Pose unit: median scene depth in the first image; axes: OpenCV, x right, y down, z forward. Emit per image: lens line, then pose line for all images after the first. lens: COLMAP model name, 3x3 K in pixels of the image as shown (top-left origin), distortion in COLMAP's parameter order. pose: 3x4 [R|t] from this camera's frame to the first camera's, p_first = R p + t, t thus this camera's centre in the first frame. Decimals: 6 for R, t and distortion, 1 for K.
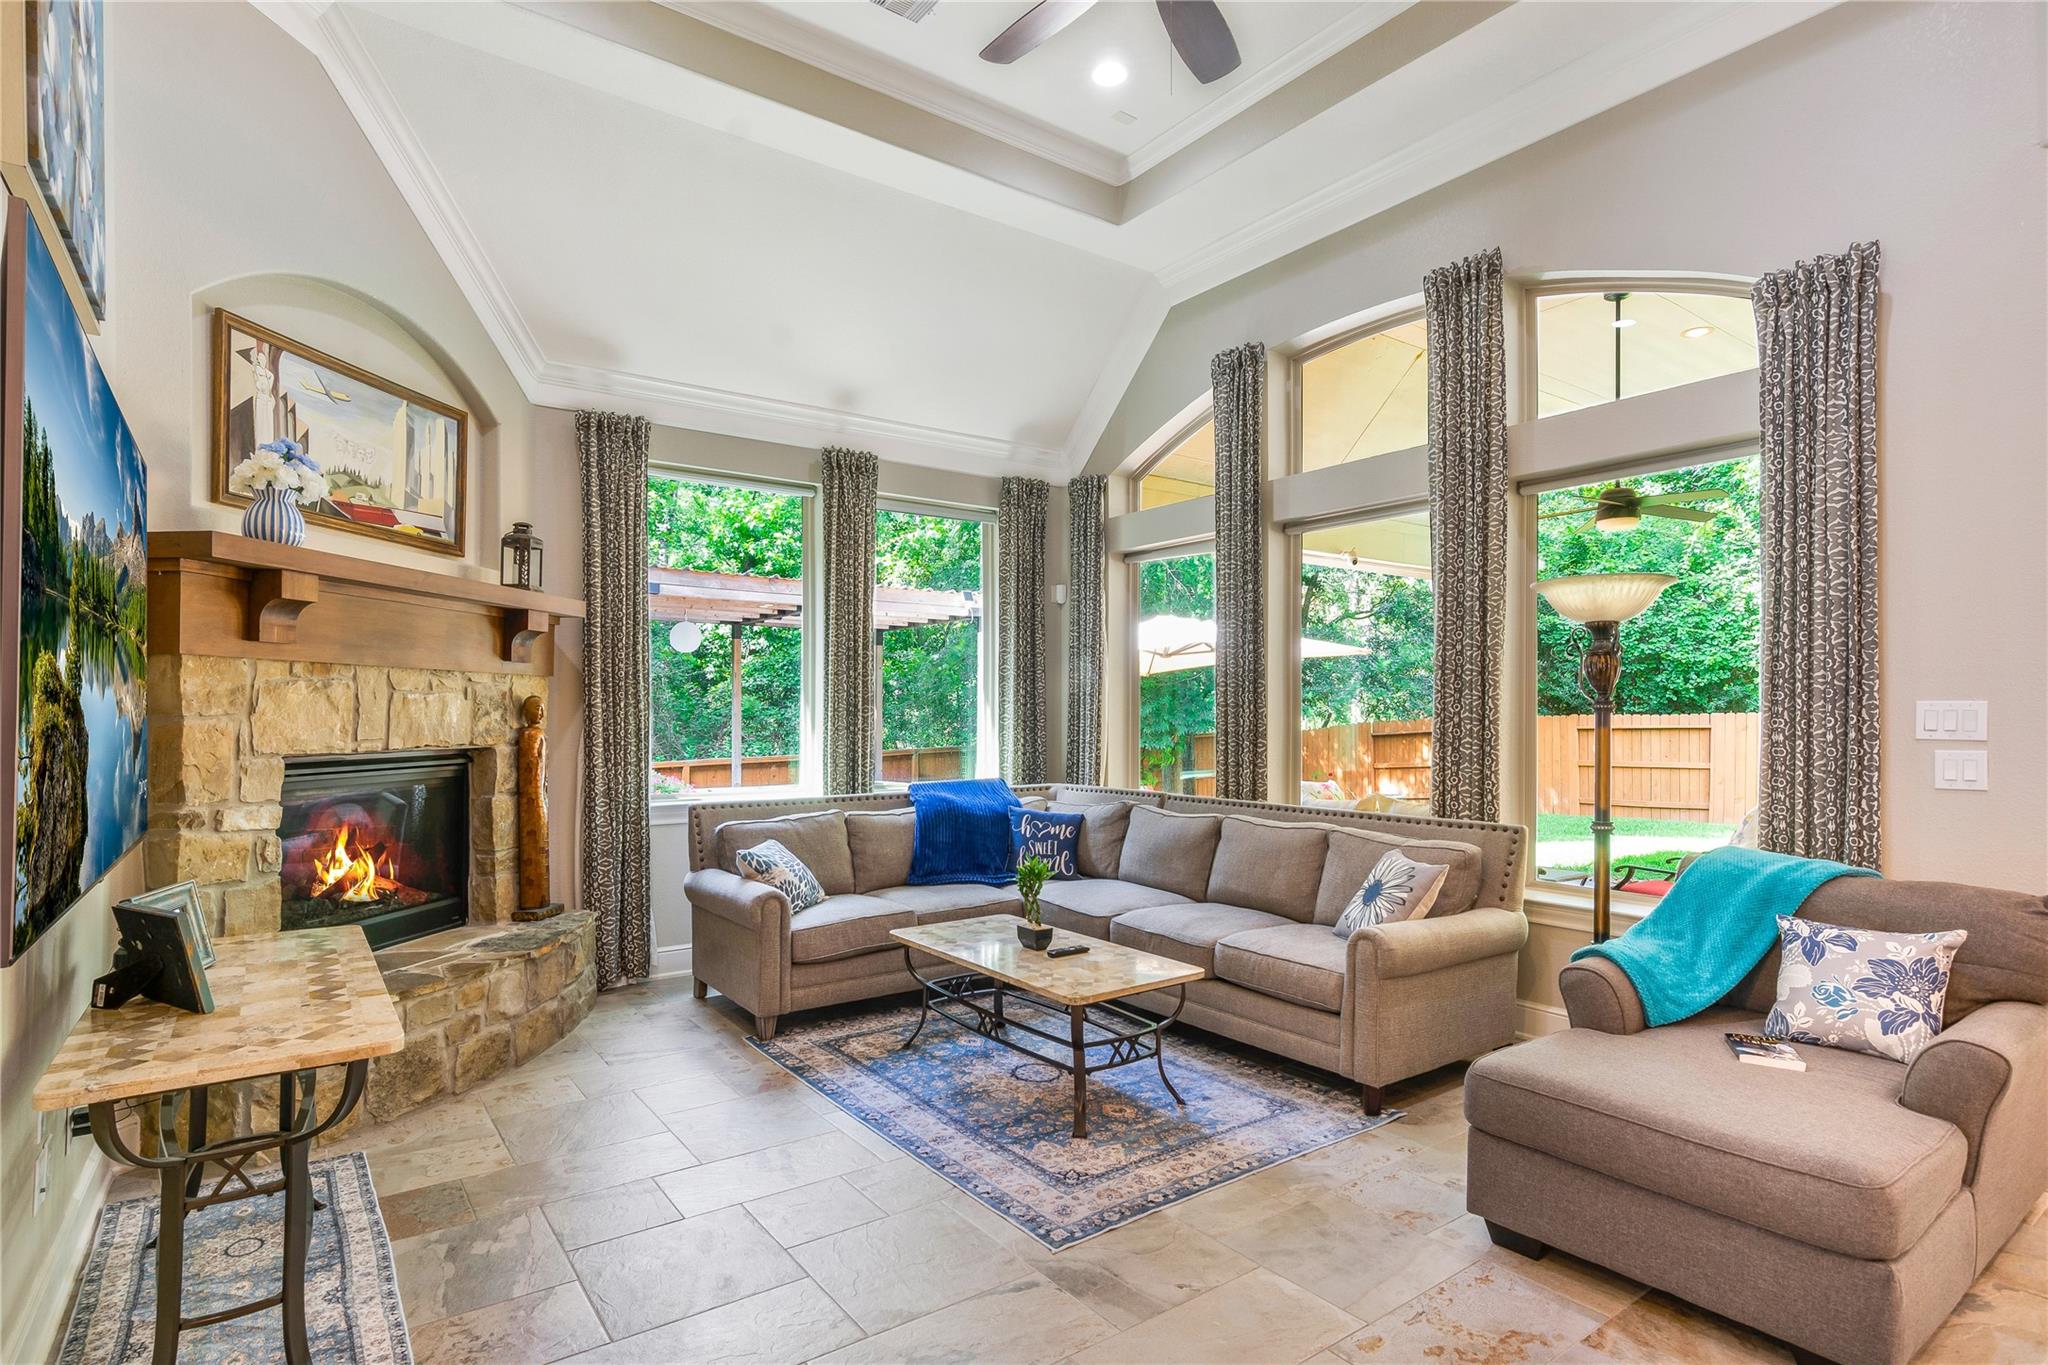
lens RADIAL K [[1028.0, 0, 997.6], [0, 1028.0, 726.6], [0, 0, 1]] dist [-0.001994, 0.000986]
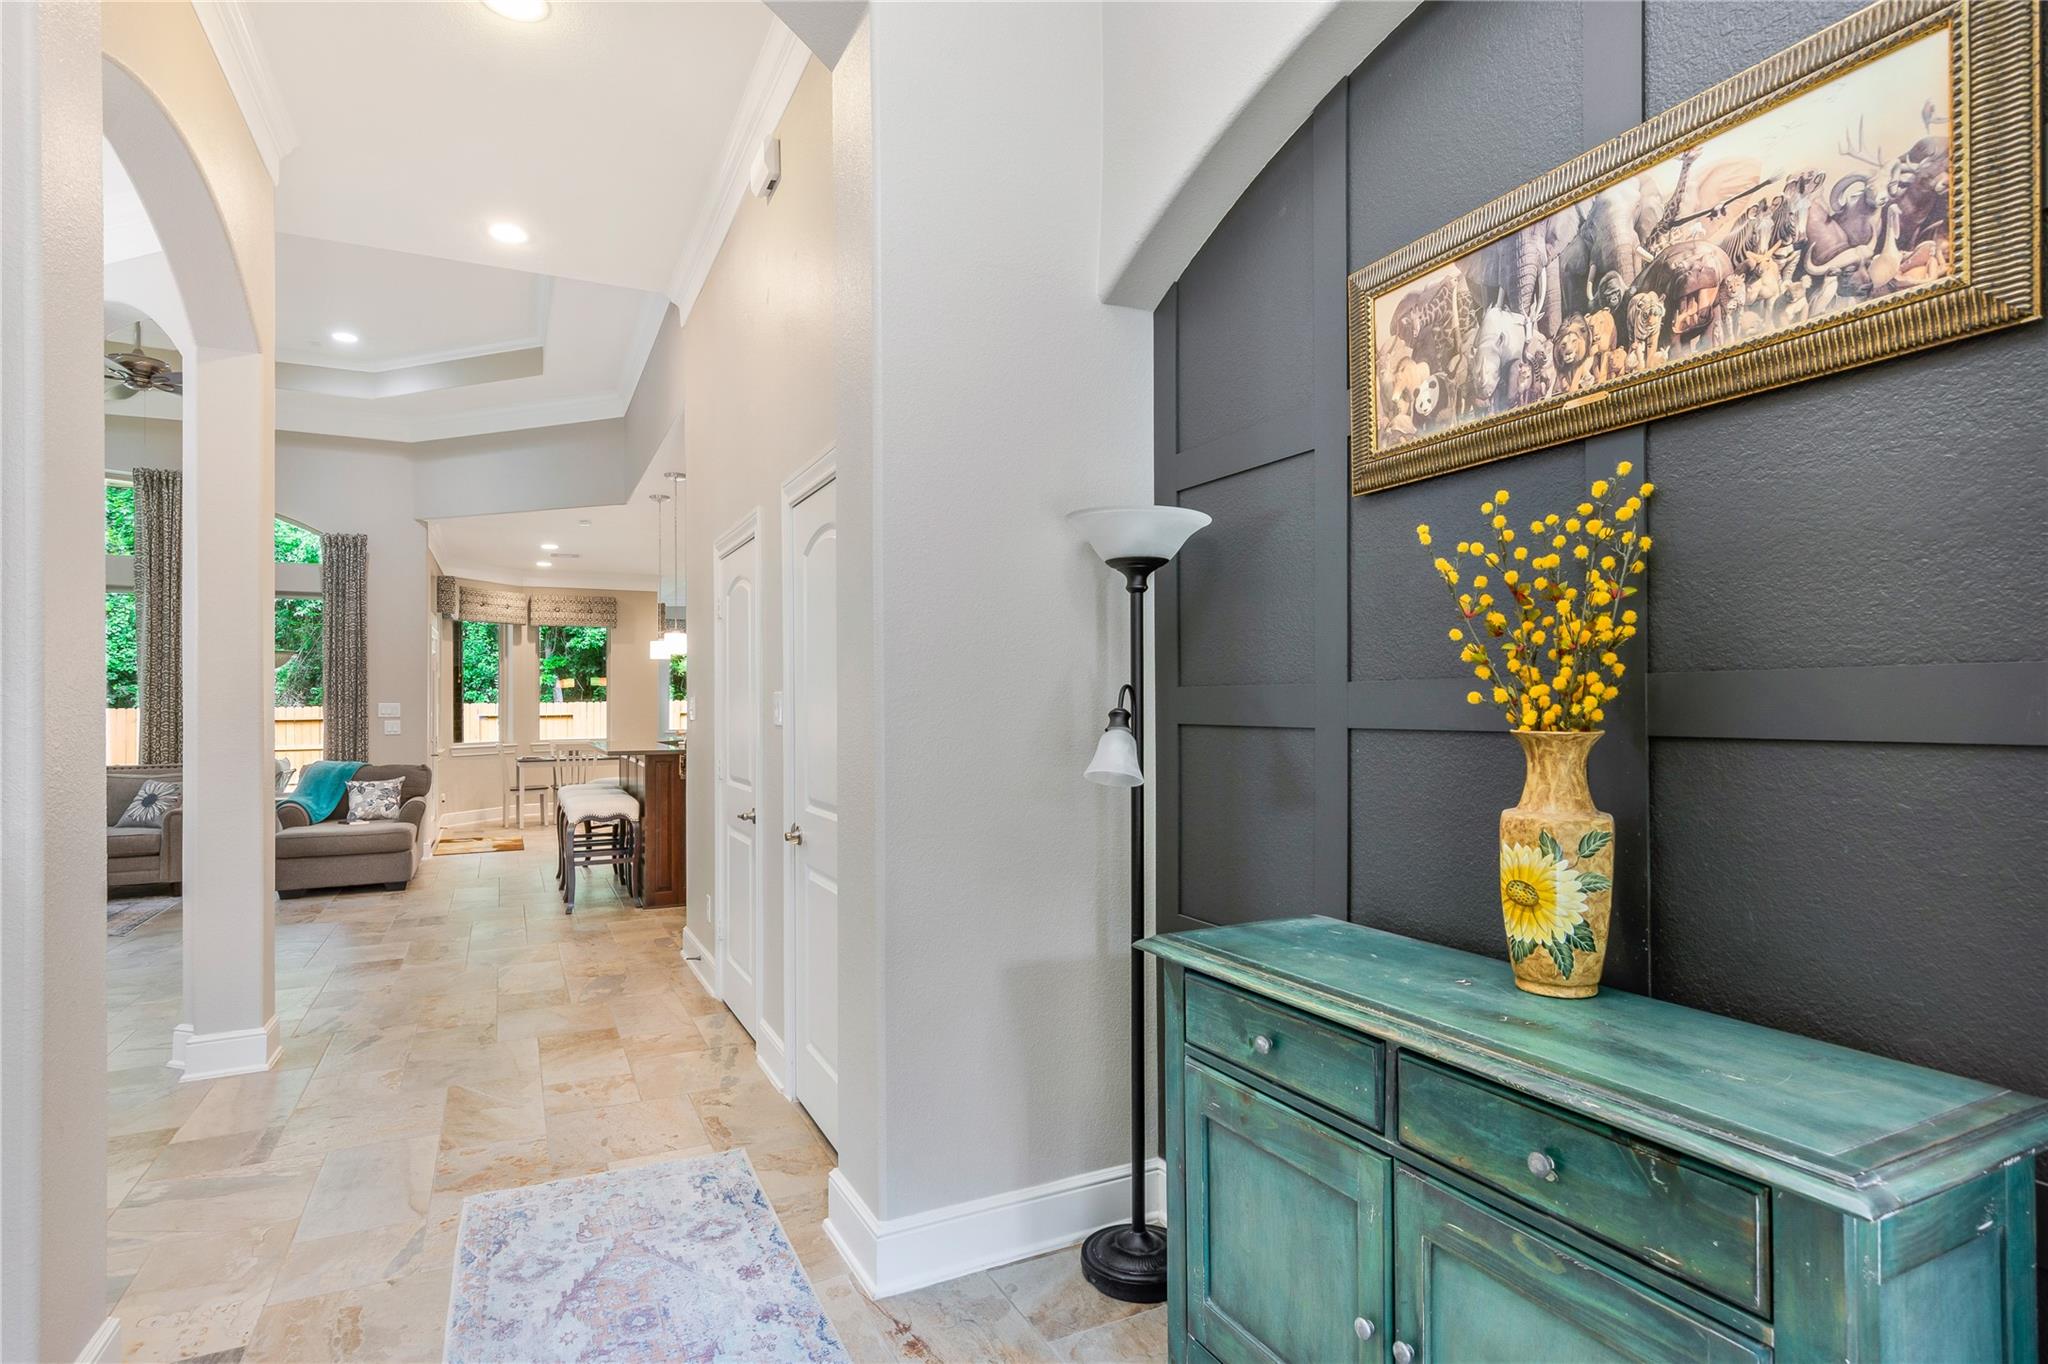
lens RADIAL K [[1028.0, 0, 1030.1], [0, 1028.0, 690.8], [0, 0, 1]] dist [-0.001994, 0.000986]
pose [[0.140244, 0.011459, 0.990051, -1.181932], [0.017573, 0.999747, -0.014060, 0.008363], [-0.989961, 0.019370, 0.140007, -0.832141]]
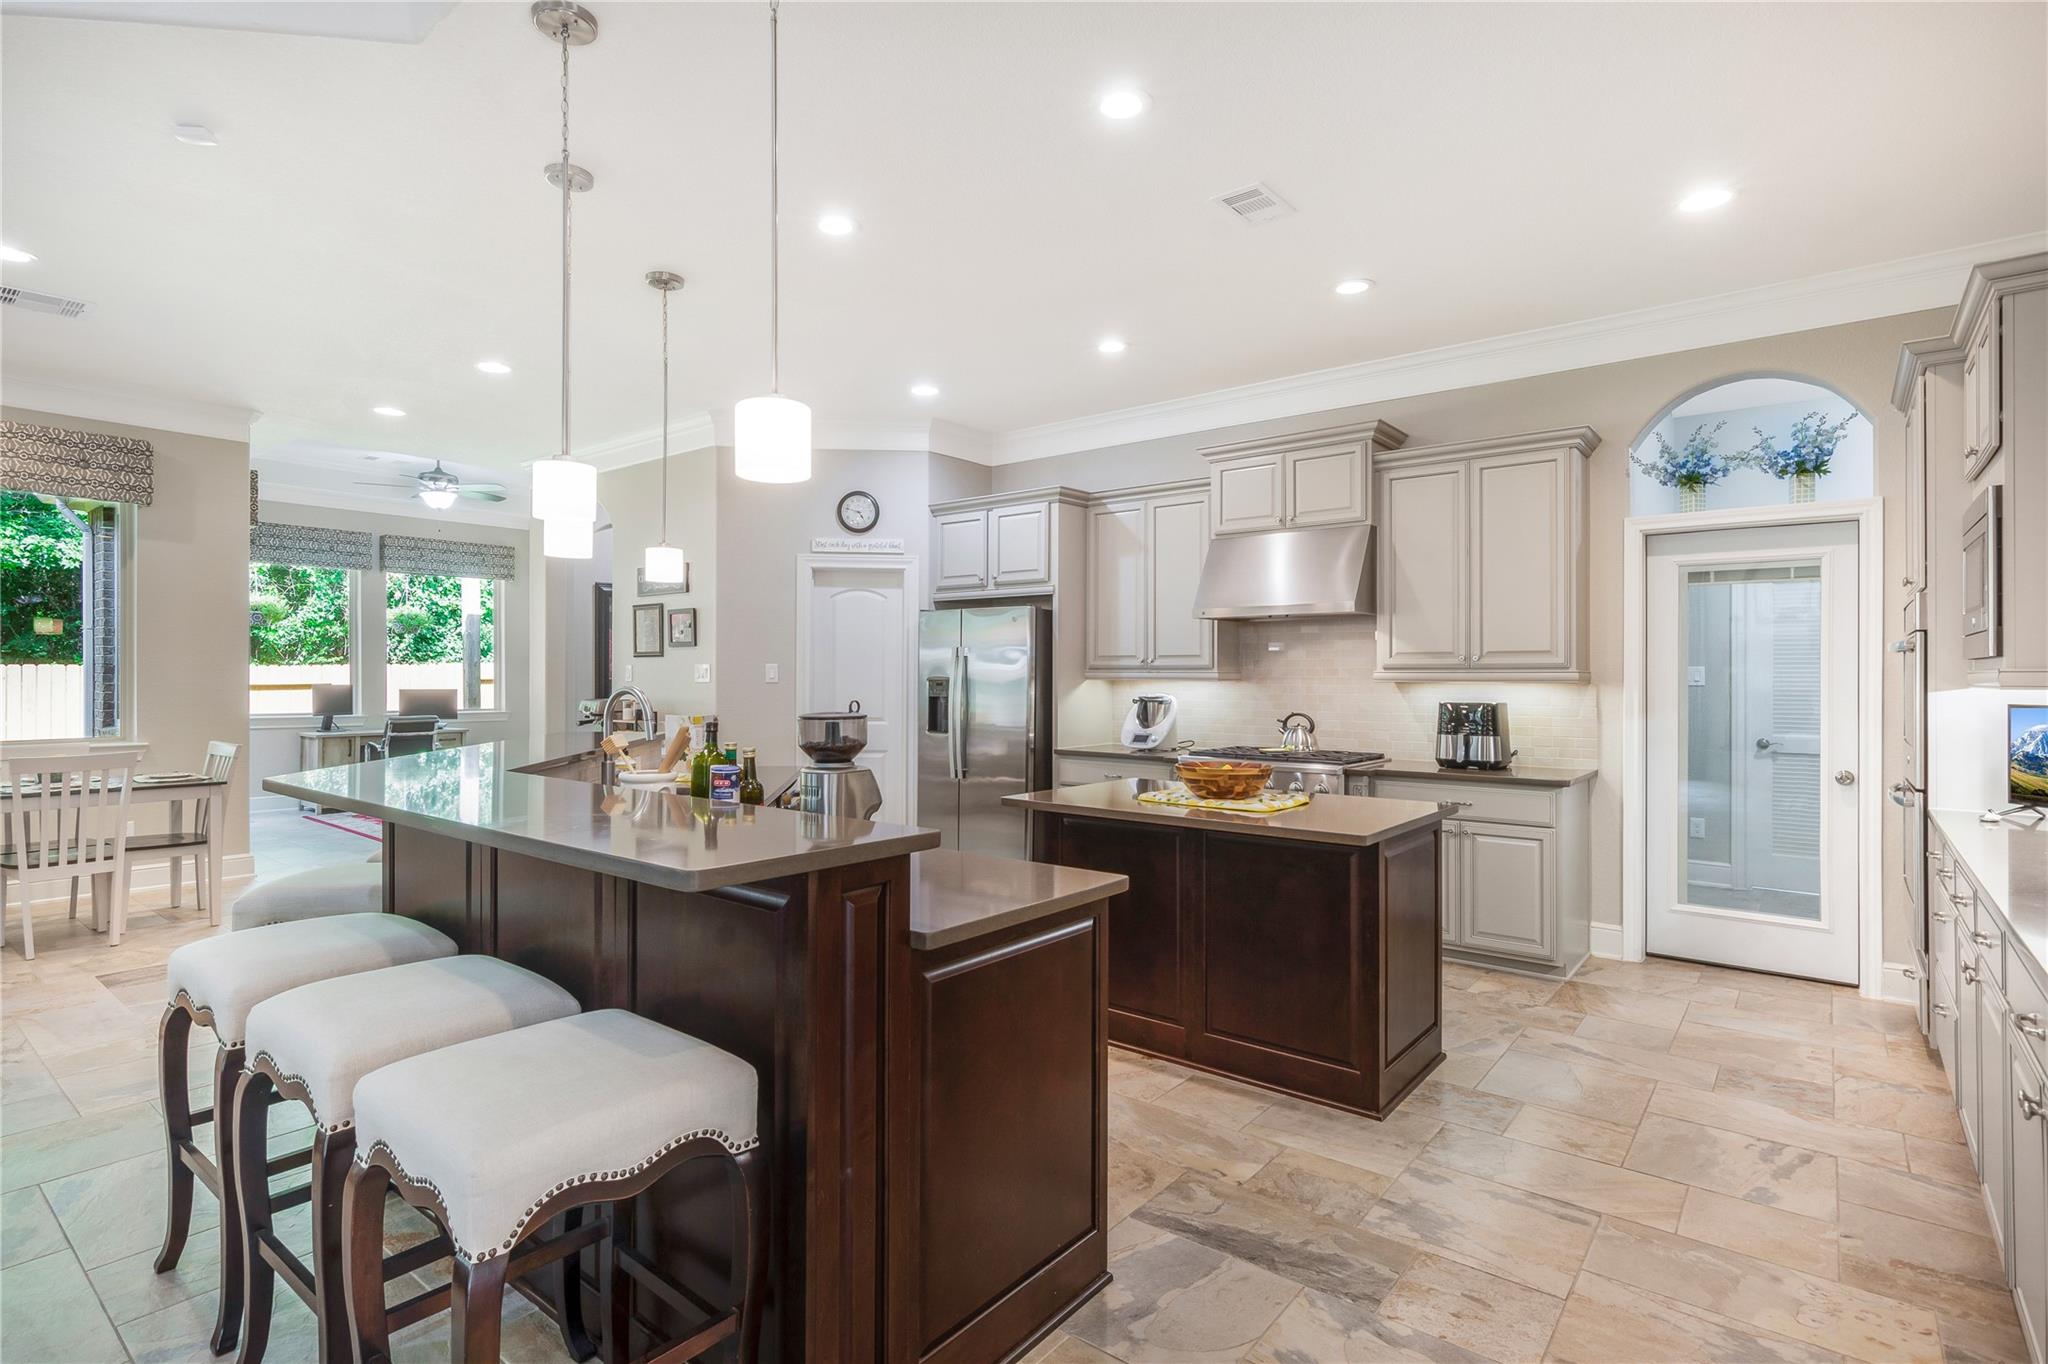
lens RADIAL K [[1028.0, 0, 1038.3], [0, 1028.0, 675.5], [0, 0, 1]] dist [-0.001994, 0.000986]
pose [[-0.272903, 0.000989, 0.962041, -0.092426], [0.008073, 0.999967, 0.001262, 0.005796], [-0.962008, 0.008111, -0.272902, -0.015915]]
